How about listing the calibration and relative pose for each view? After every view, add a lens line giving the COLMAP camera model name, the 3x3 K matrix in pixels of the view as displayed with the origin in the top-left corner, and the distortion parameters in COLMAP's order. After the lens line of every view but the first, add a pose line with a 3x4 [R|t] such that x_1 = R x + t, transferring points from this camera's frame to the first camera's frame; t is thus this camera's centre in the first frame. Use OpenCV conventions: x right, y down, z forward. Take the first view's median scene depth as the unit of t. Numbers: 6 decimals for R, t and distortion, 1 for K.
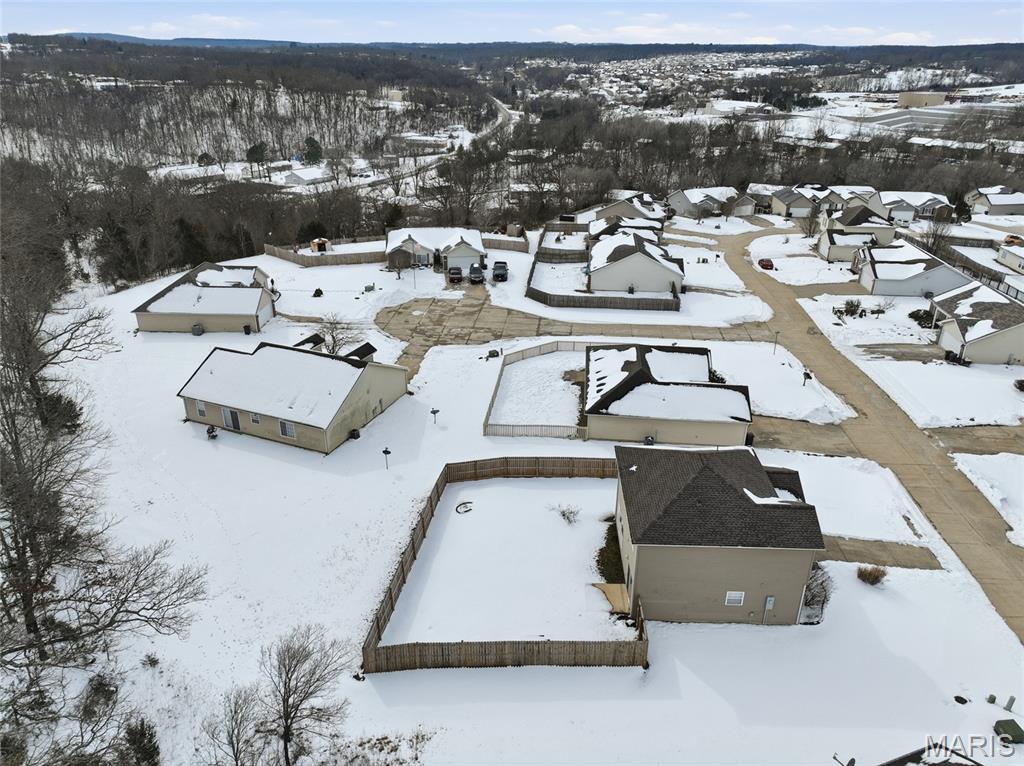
lens RADIAL K [[719.8, 0, 519.4], [0, 719.8, 381.8], [0, 0, 1]] dist [-0.000964, 0.017430]
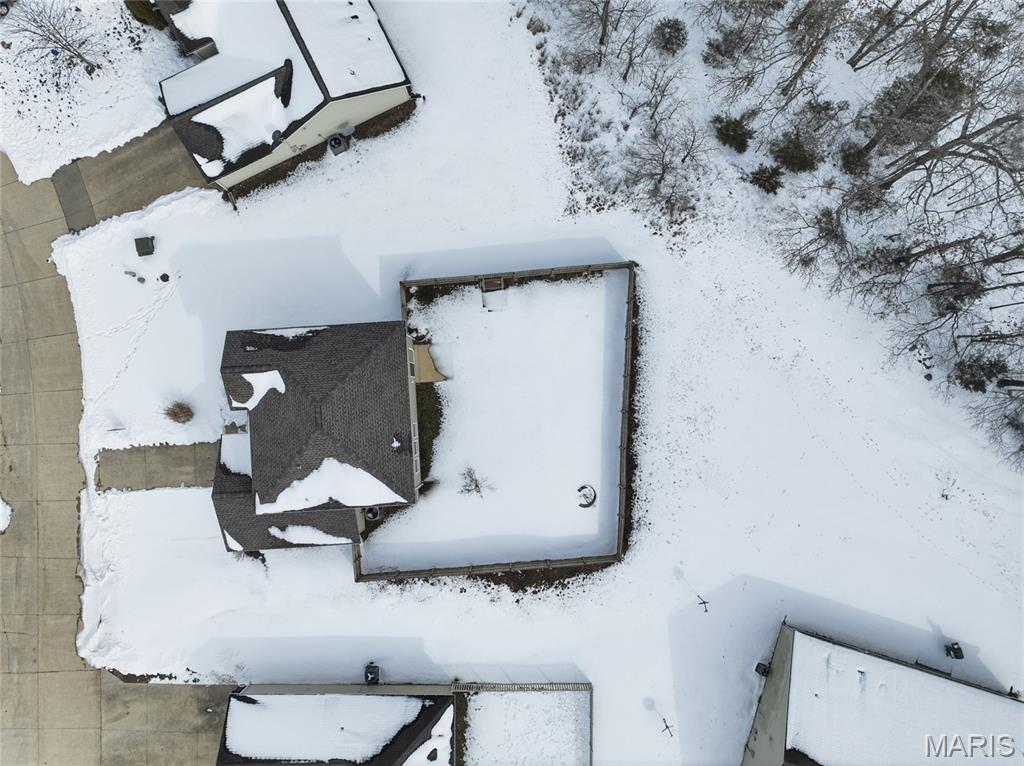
lens RADIAL K [[719.8, 0, 519.4], [0, 719.8, 382.9], [0, 0, 1]] dist [-0.000964, 0.017430]
pose [[-0.995869, 0.090305, -0.009535, 0.002231], [-0.043977, -0.387751, 0.920715, -0.302605], [0.079448, 0.917330, 0.390120, 0.255779]]
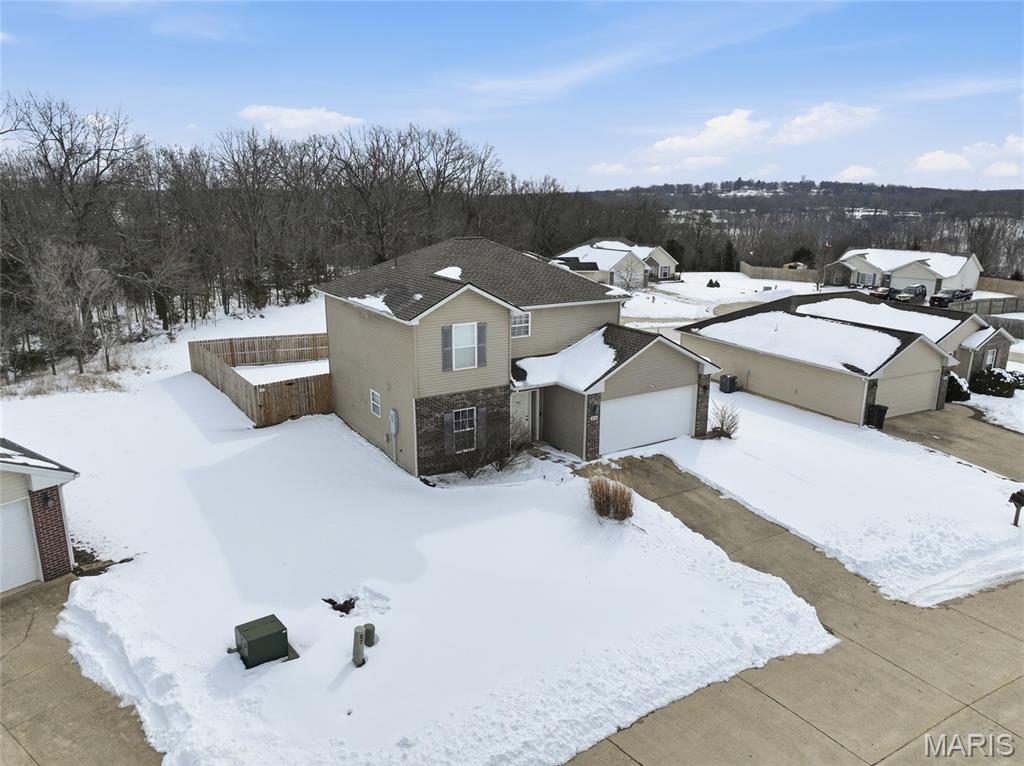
lens RADIAL K [[719.8, 0, 515.9], [0, 719.8, 379.7], [0, 0, 1]] dist [-0.000964, 0.017430]
pose [[0.553305, 0.197682, -0.809182, 0.366037], [-0.350425, 0.936528, -0.010821, 0.094450], [0.755683, 0.289545, 0.587458, 0.271436]]
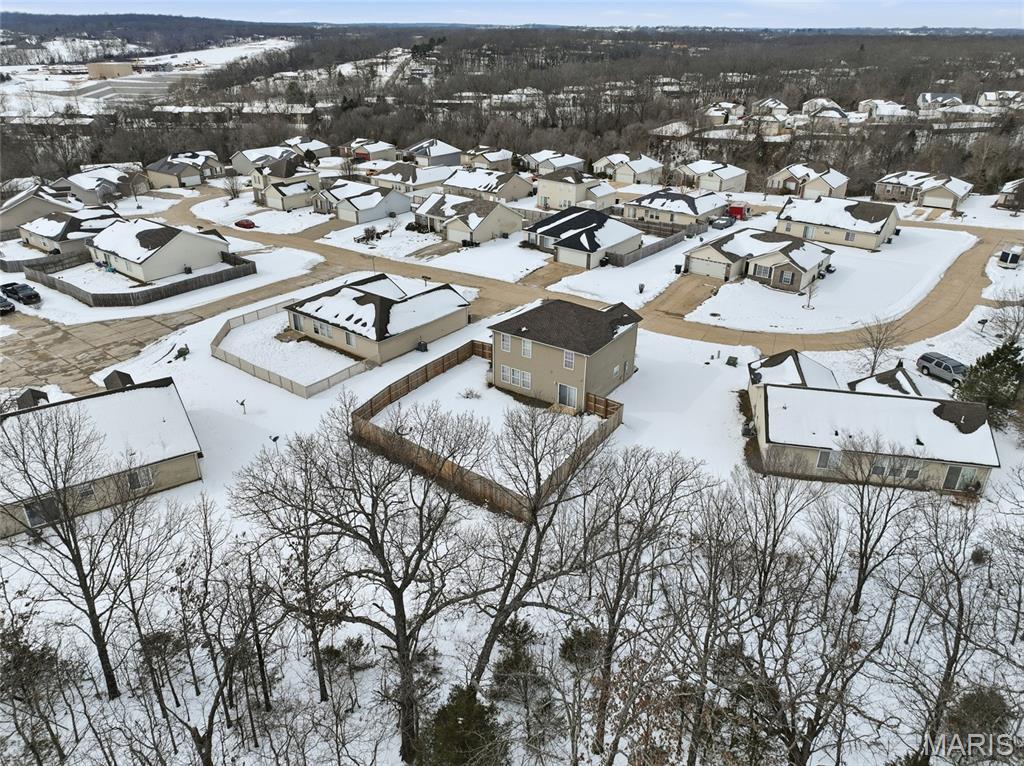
lens RADIAL K [[719.8, 0, 515.7], [0, 719.8, 377.1], [0, 0, 1]] dist [-0.000964, 0.017430]
pose [[0.536956, -0.372687, 0.756824, -0.412549], [0.350904, 0.914503, 0.201372, -0.035899], [-0.767166, 0.157445, 0.621826, 0.067662]]
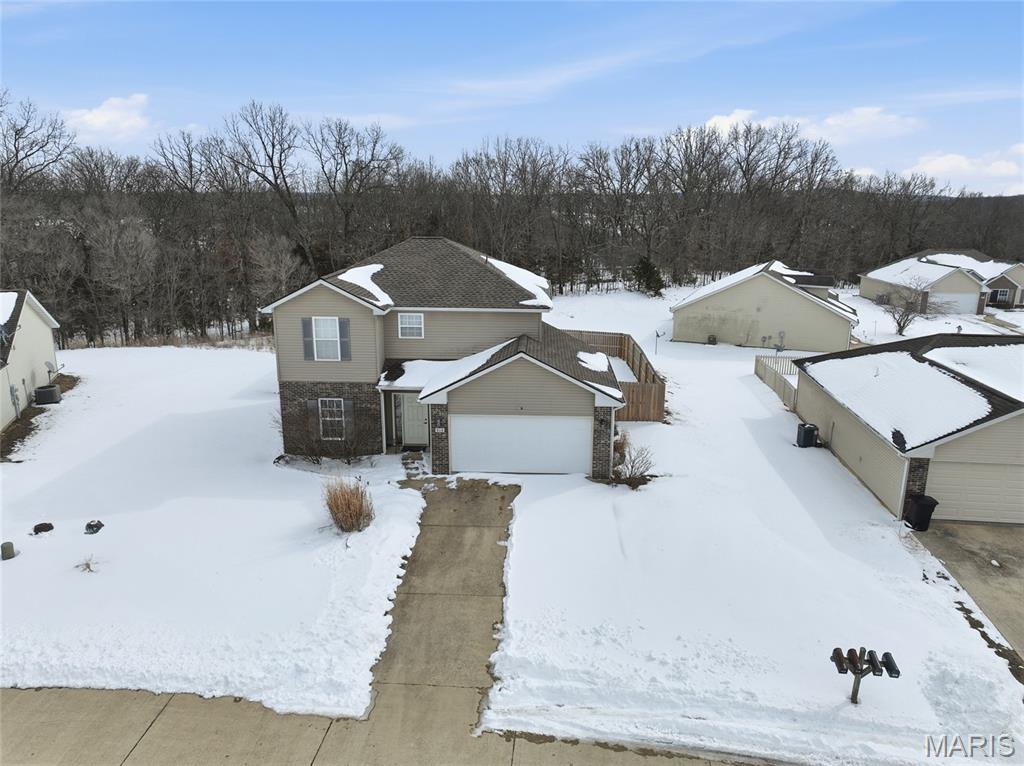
lens RADIAL K [[719.8, 0, 516.9], [0, 719.8, 379.2], [0, 0, 1]] dist [-0.000964, 0.017430]
pose [[-0.006176, 0.234260, -0.972154, 0.408753], [-0.426571, 0.878665, 0.214442, 0.015973], [0.904433, 0.416017, 0.094501, 0.441603]]
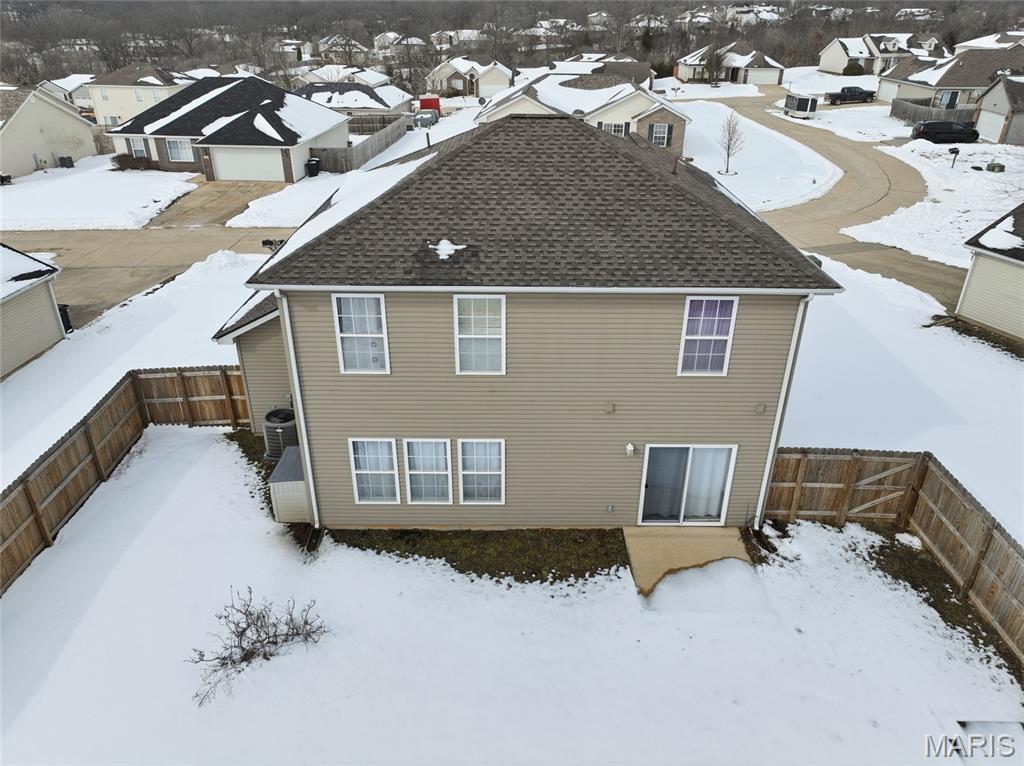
lens RADIAL K [[719.8, 0, 514.5], [0, 719.8, 384.9], [0, 0, 1]] dist [-0.000964, 0.017430]
pose [[-0.027282, -0.470920, 0.881754, -0.055476], [0.413301, 0.797844, 0.438893, 0.020682], [-0.910186, 0.376404, 0.172865, 0.411989]]
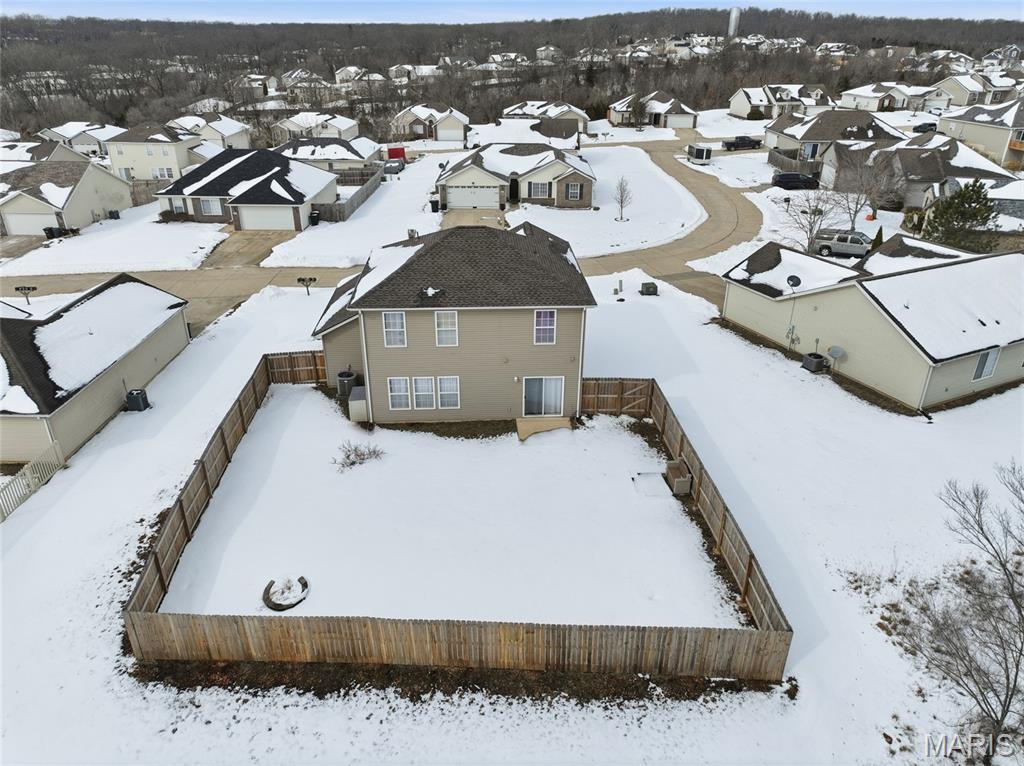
lens RADIAL K [[719.8, 0, 514.5], [0, 719.8, 383.6], [0, 0, 1]] dist [-0.000964, 0.017430]
pose [[-0.083793, -0.448236, 0.889979, -0.216634], [0.413289, 0.797050, 0.440344, -0.034269], [-0.906737, 0.404716, 0.118464, 0.384733]]
